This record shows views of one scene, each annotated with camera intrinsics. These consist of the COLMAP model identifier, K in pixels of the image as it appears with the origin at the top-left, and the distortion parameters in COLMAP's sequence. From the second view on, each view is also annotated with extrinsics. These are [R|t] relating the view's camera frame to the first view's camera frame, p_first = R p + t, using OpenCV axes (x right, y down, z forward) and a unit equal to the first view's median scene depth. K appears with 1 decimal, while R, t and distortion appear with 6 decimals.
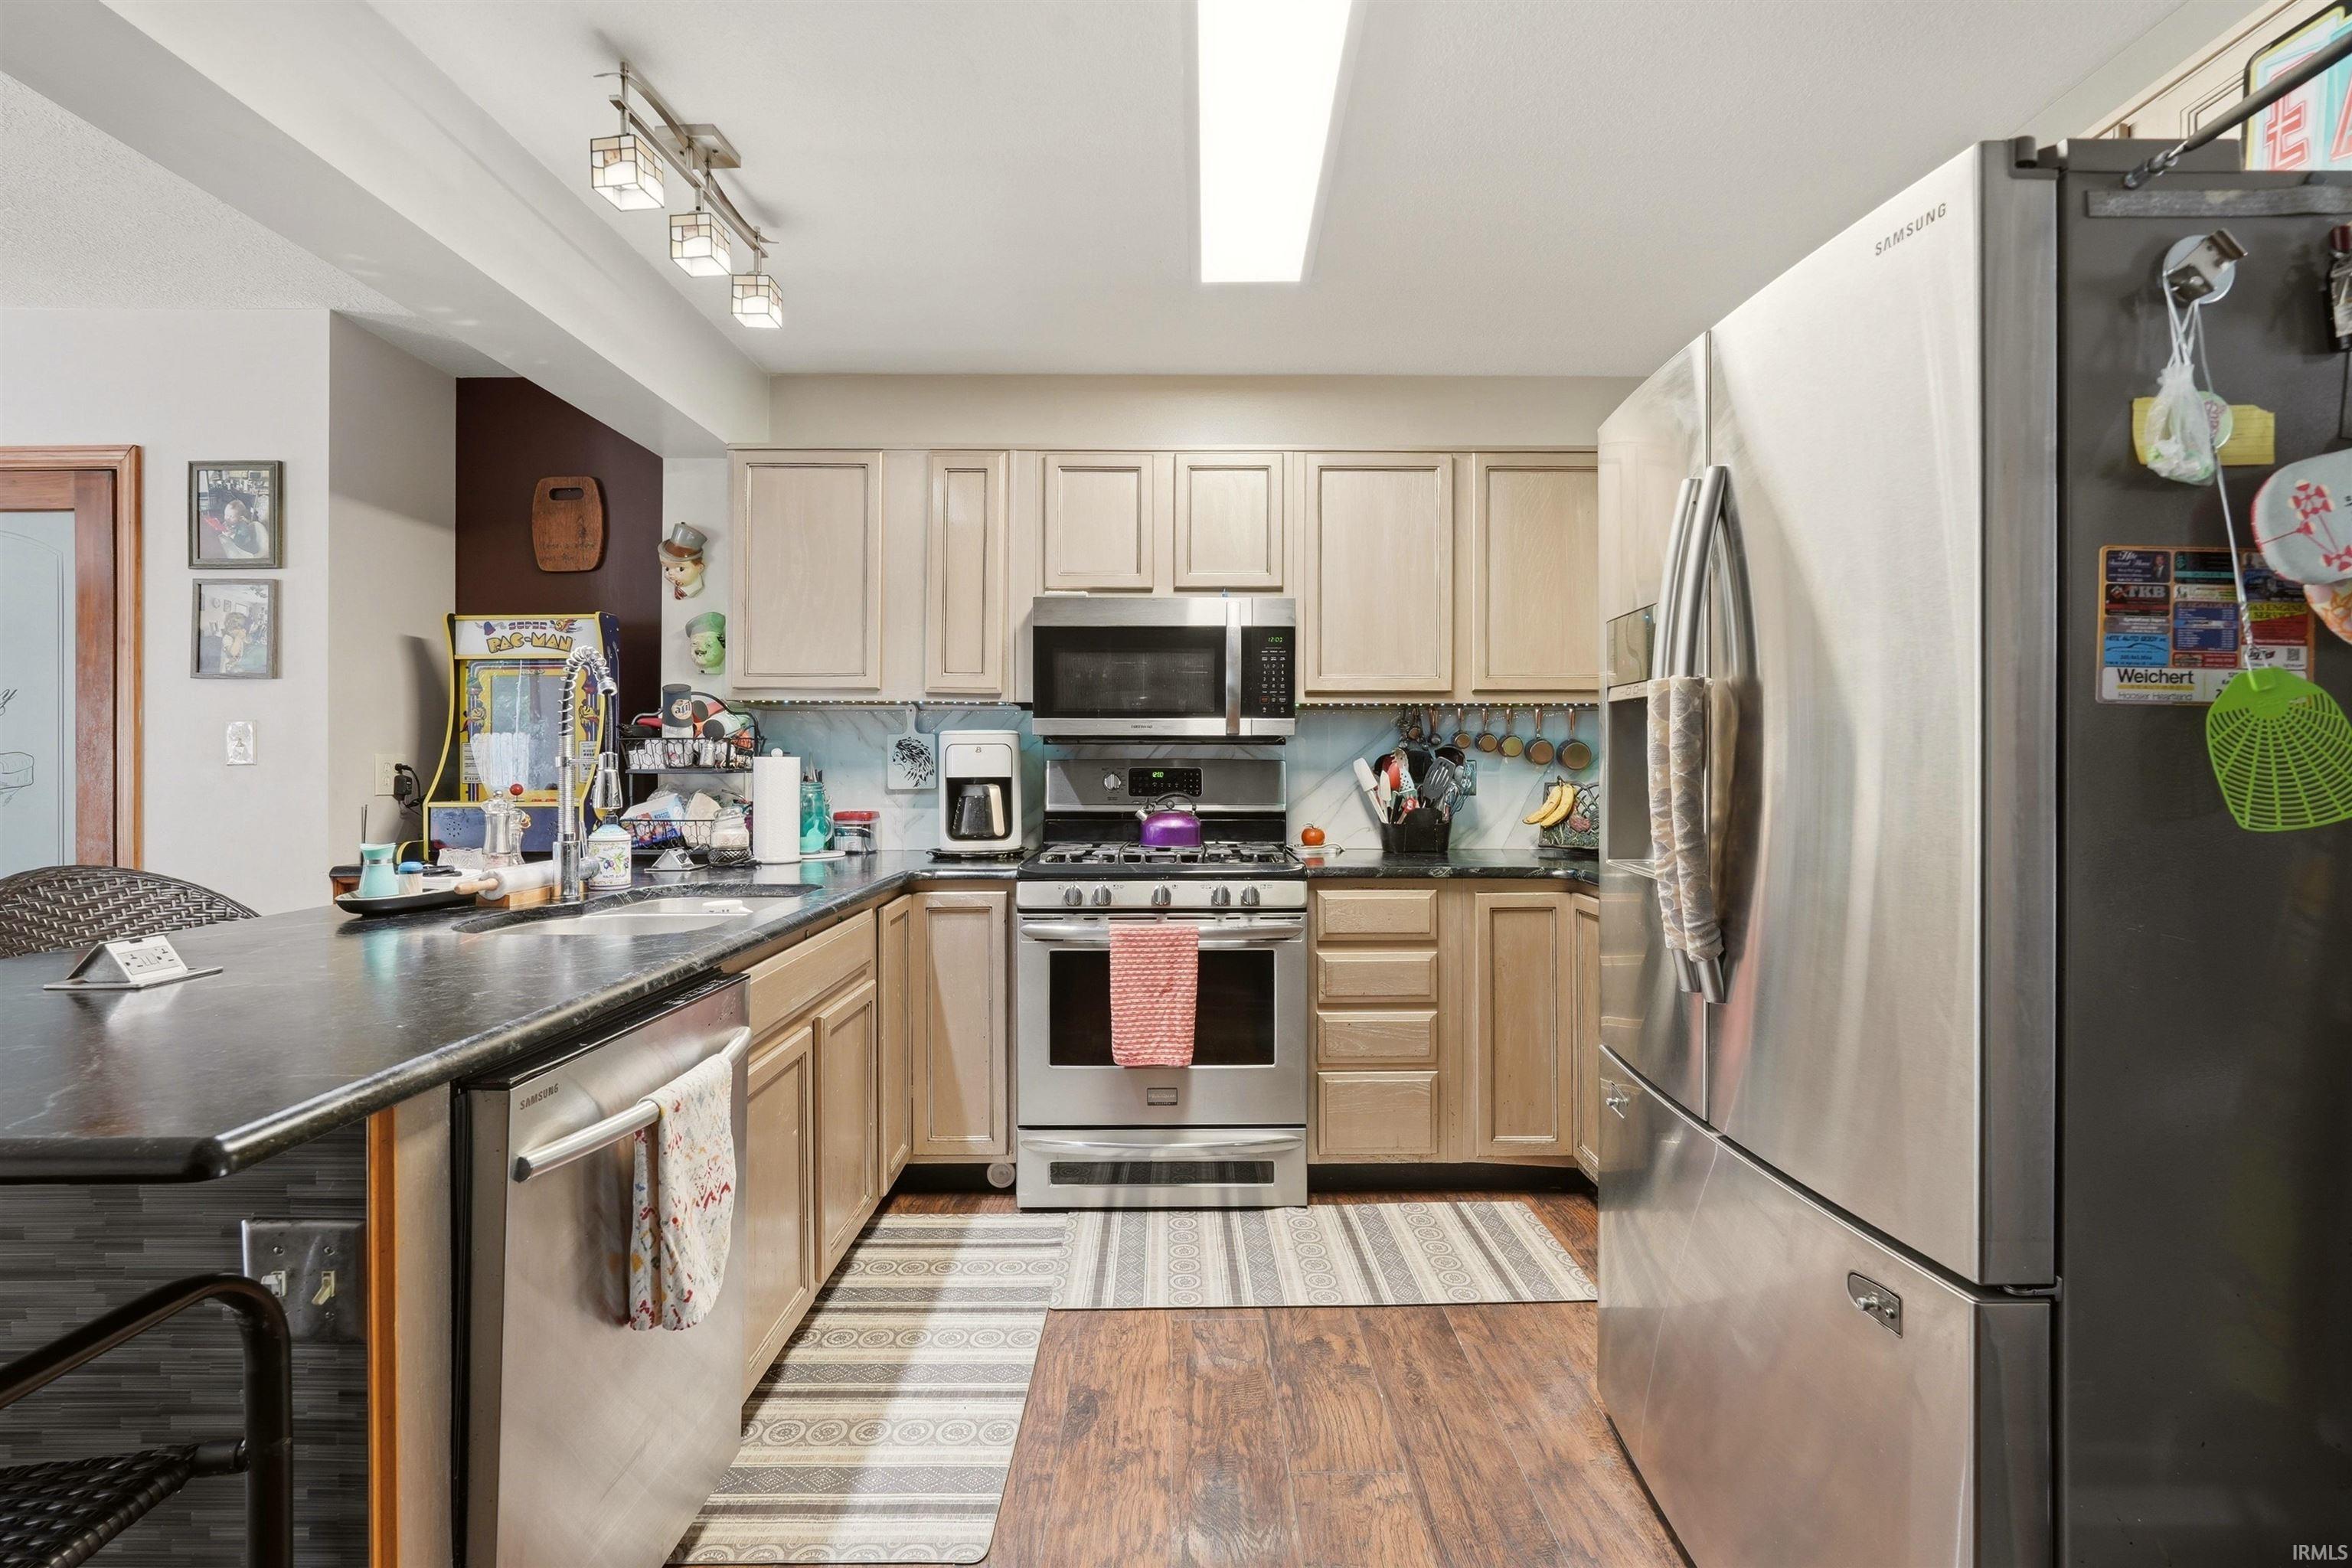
lens RADIAL K [[1043.8, 0, 1174.0], [0, 1043.8, 760.0], [0, 0, 1]] dist [-0.005980, -0.000285]
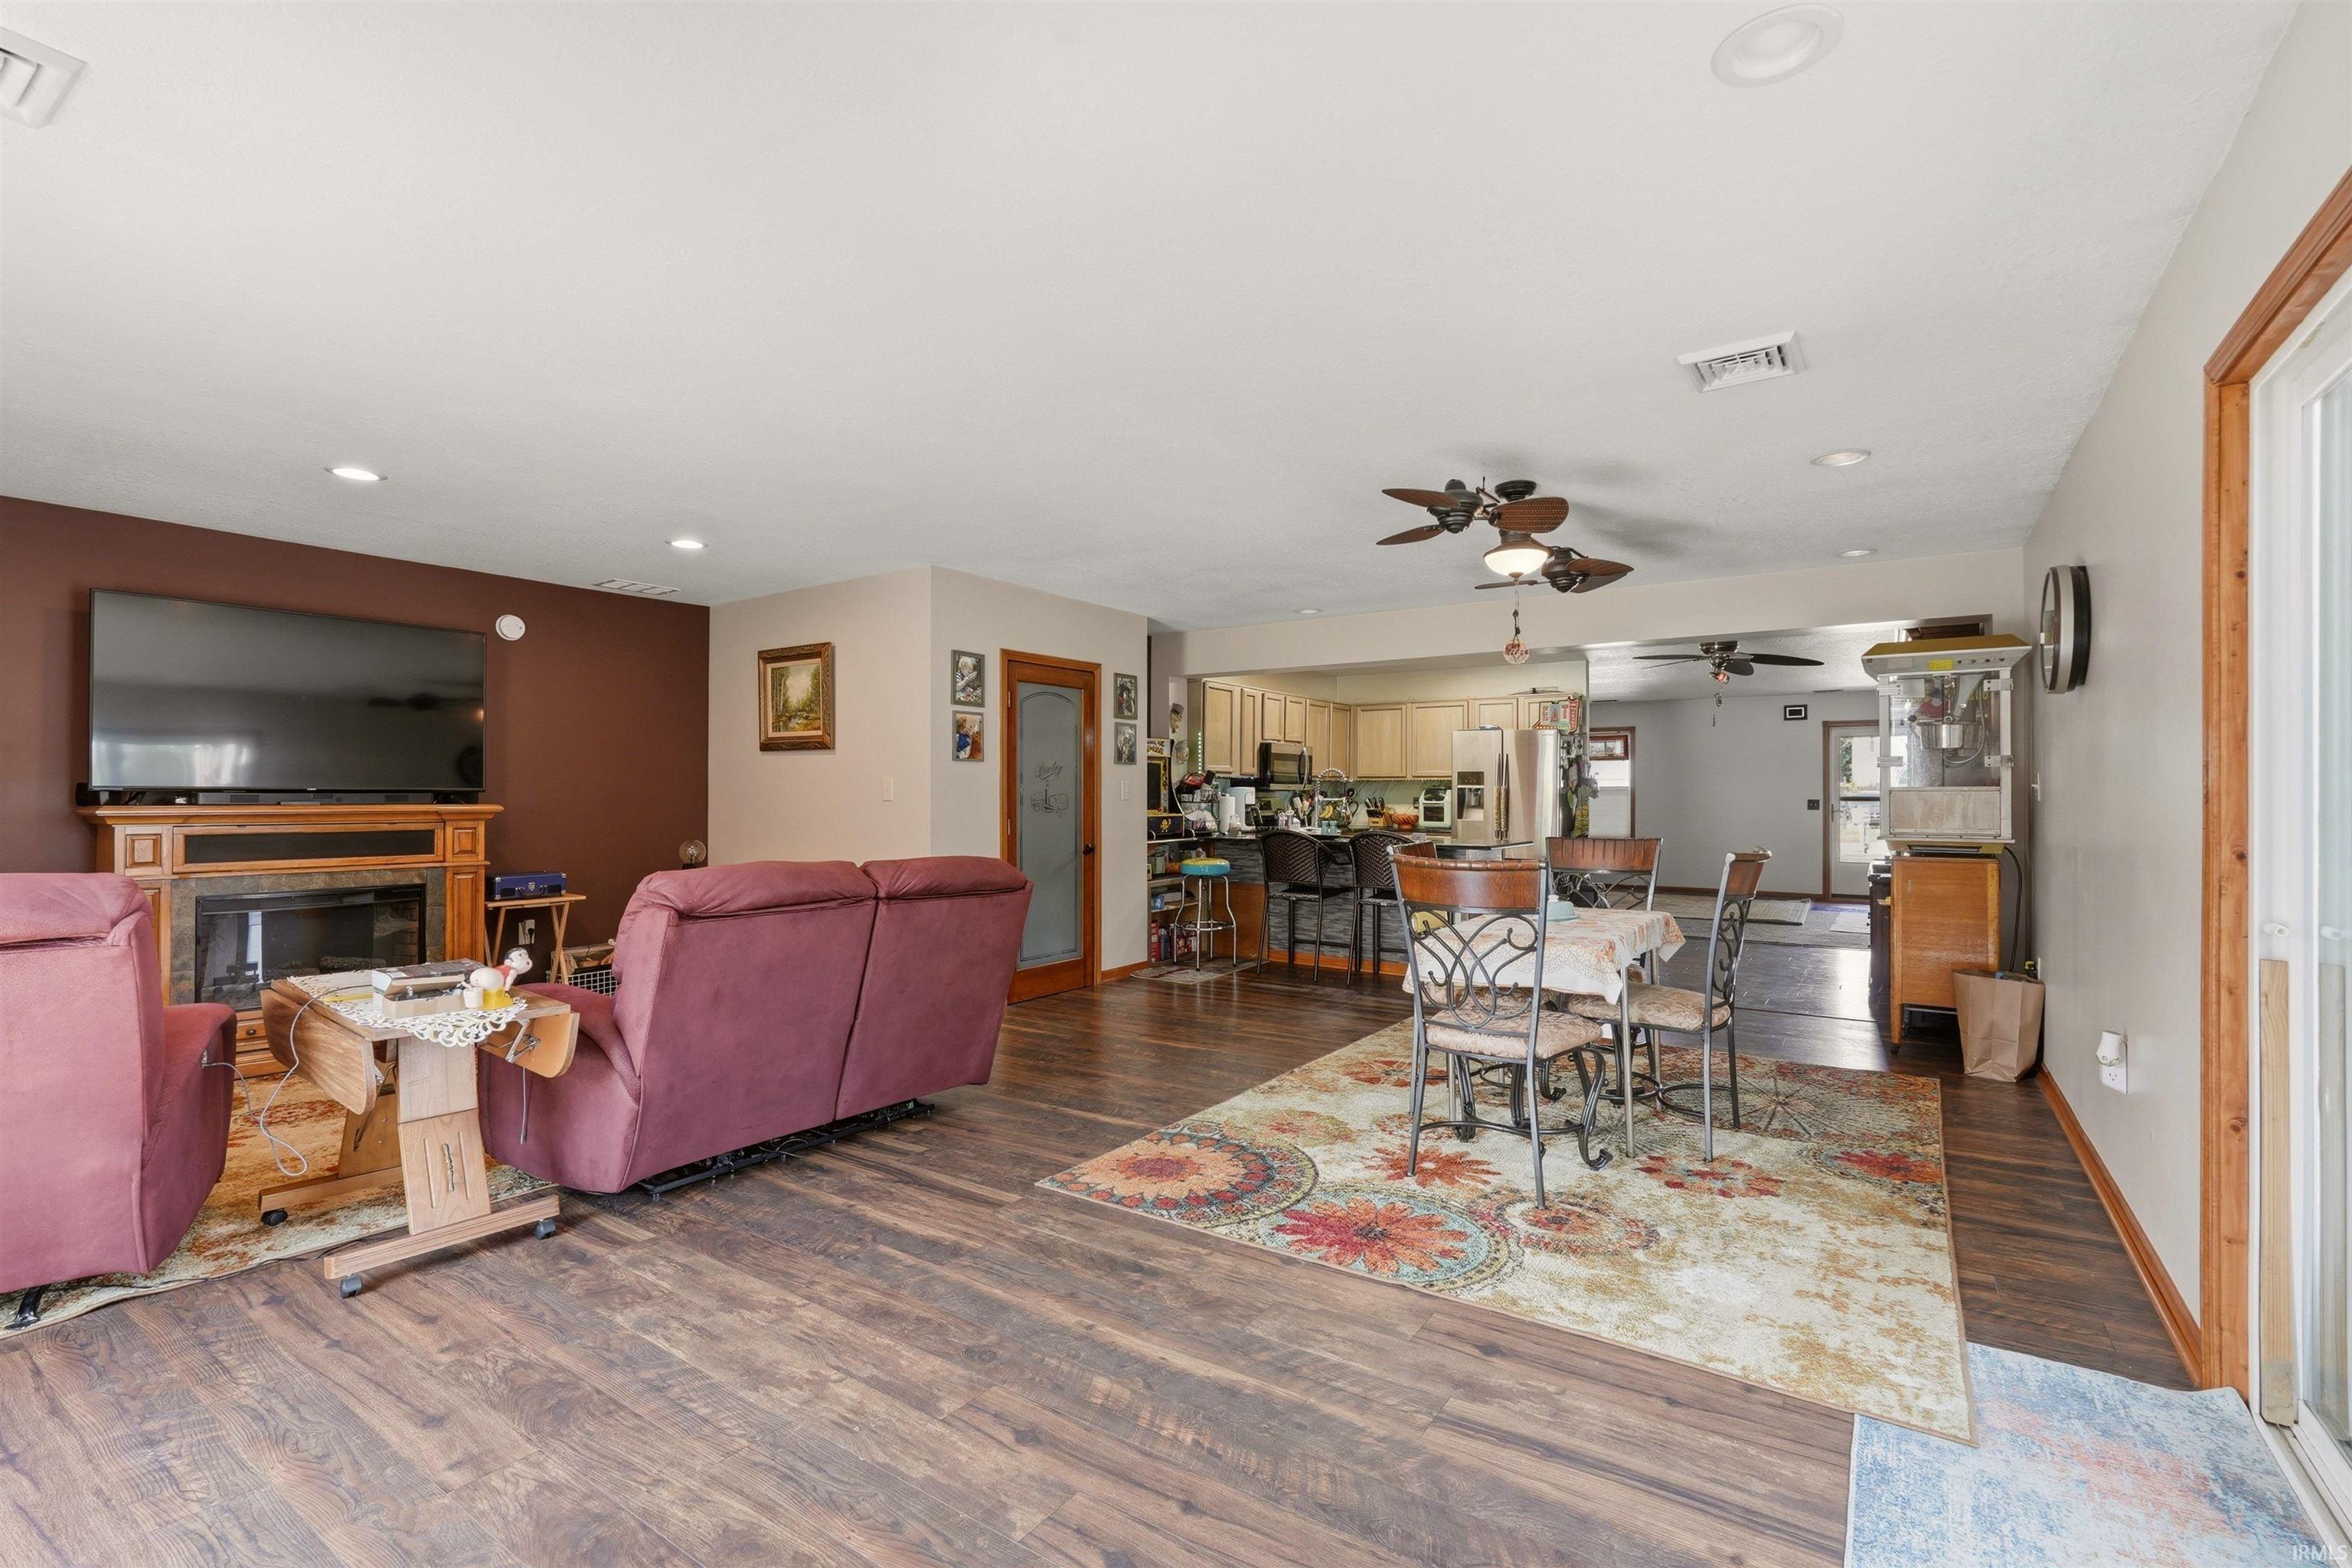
lens RADIAL K [[1072.7, 0, 1176.0], [0, 1072.7, 784.0], [0, 0, 1]] dist [0.000777, 0.000192]
pose [[0.568881, 0.009602, 0.822364, -2.665070], [-0.002746, 0.999948, -0.009776, -0.007418], [-0.822415, 0.003303, 0.568878, -0.478201]]
